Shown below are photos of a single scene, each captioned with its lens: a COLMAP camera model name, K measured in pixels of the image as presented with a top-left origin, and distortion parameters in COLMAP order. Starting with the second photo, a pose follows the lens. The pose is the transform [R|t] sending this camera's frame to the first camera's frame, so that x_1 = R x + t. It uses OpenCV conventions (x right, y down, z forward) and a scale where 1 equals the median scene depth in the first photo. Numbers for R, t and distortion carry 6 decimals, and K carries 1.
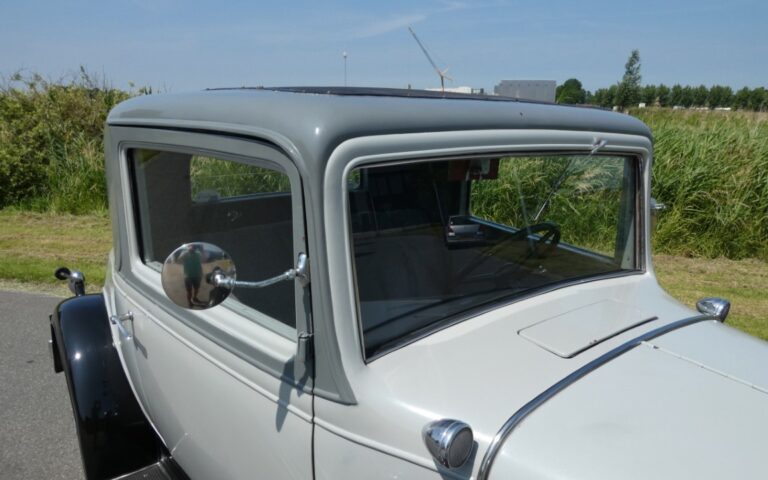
lens RADIAL K [[535.4, 0, 384.0], [0, 535.4, 240.0], [0, 0, 1]] dist [-0.047899, 0.000988]
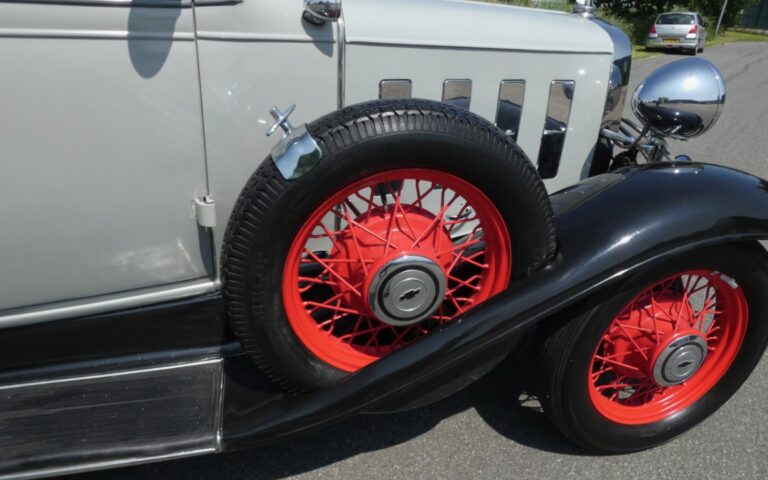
lens RADIAL K [[531.3, 0, 384.0], [0, 531.3, 240.0], [0, 0, 1]] dist [-0.025048, 0.002726]
pose [[0.408392, -0.369448, 0.834700, -0.035616], [0.174360, 0.929168, 0.325952, 0.015690], [-0.895999, 0.012422, 0.443882, 0.007764]]
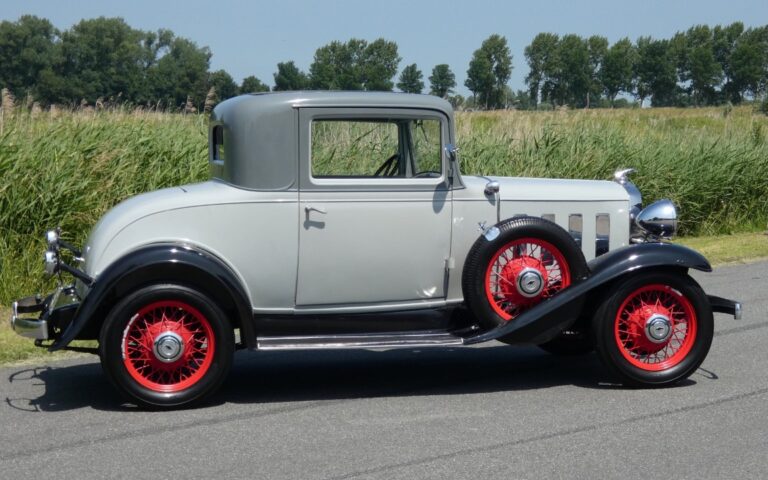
lens RADIAL K [[1821.9, 0, 384.0], [0, 1821.9, 240.0], [0, 0, 1]] dist [0.082656, -0.377528]
pose [[0.434039, -0.067351, 0.898373, -0.346543], [0.220141, 0.974901, -0.033271, 0.029571], [-0.873584, 0.212209, 0.437971, -0.113567]]
